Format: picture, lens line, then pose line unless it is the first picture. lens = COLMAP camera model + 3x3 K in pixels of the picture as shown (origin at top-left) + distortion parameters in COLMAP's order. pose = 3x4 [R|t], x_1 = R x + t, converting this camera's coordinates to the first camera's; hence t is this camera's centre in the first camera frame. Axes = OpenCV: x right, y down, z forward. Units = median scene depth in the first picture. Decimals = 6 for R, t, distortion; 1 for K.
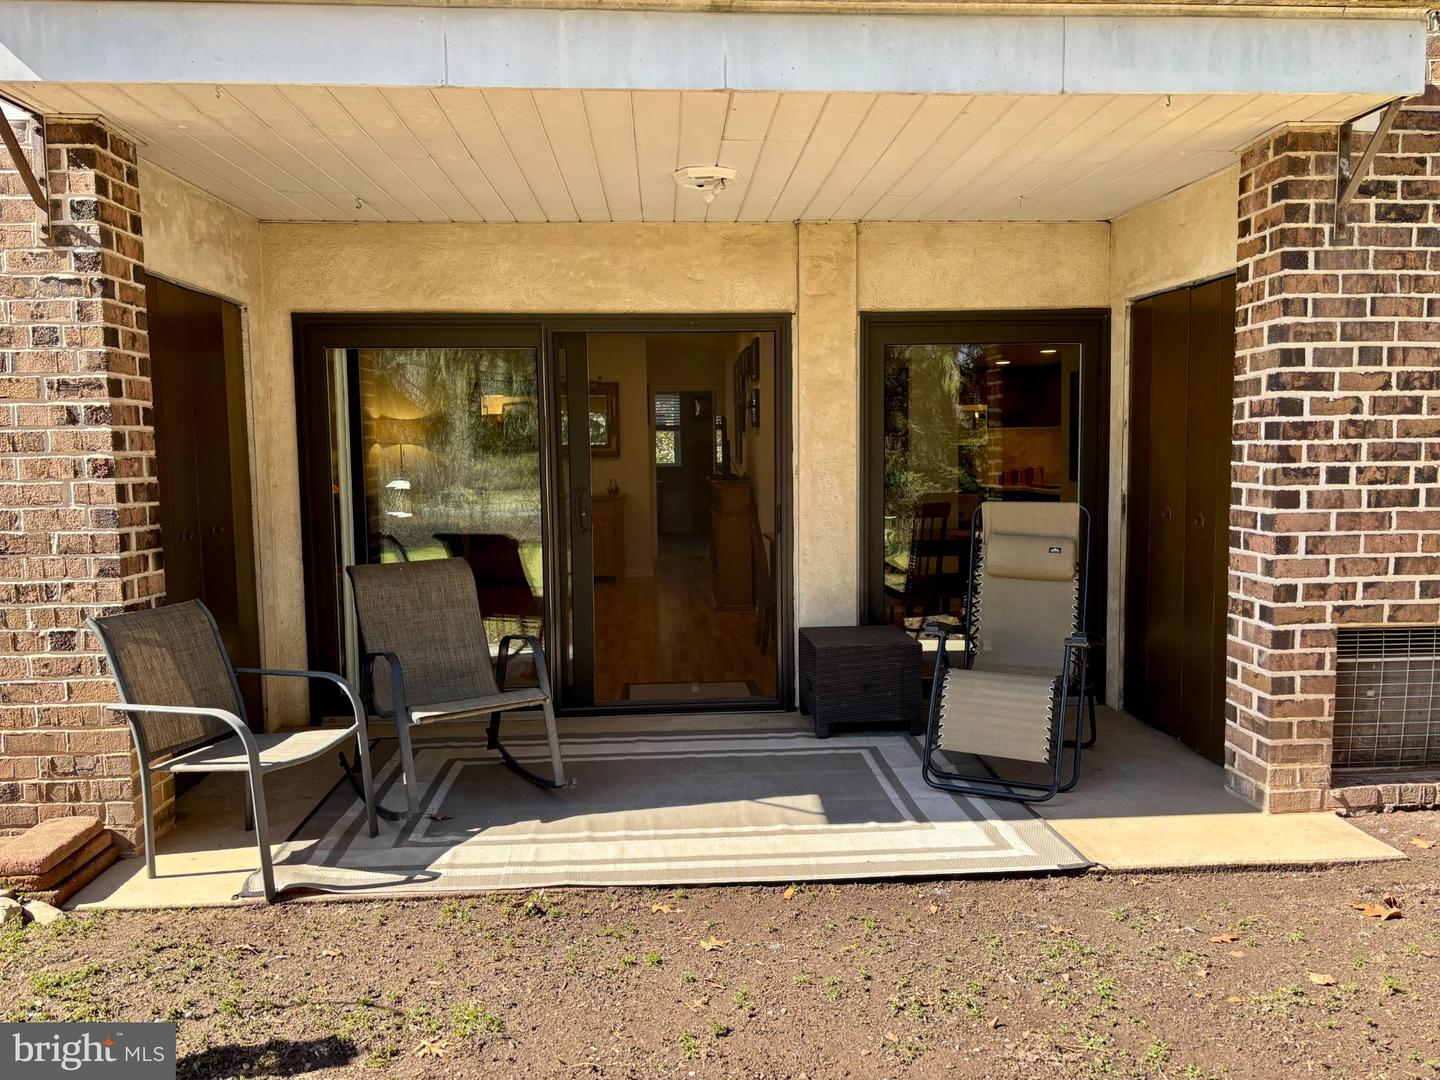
lens RADIAL K [[1095.6, 0, 725.8], [0, 1095.6, 530.4], [0, 0, 1]] dist [0.043389, -0.064462]
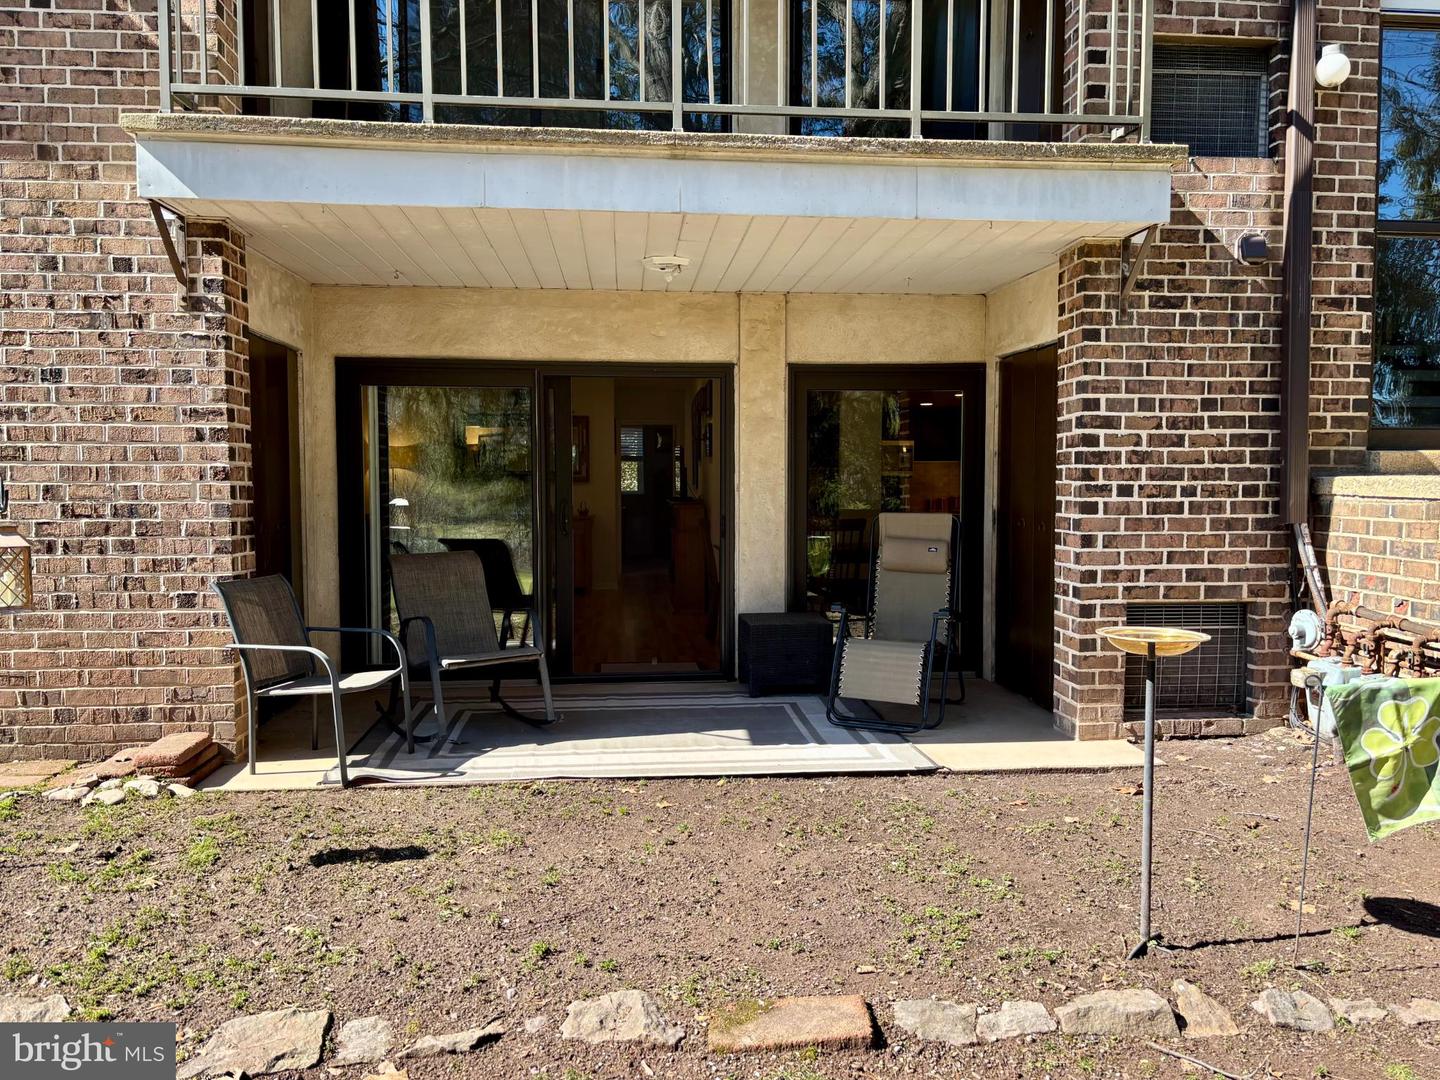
lens RADIAL K [[1095.6, 0, 725.8], [0, 1095.6, 530.4], [0, 0, 1]] dist [0.043389, -0.064462]
pose [[0.999326, 0.009980, 0.035329, 0.010267], [-0.008841, 0.999440, -0.032263, 0.047477], [-0.035631, 0.031929, 0.998855, -0.345031]]
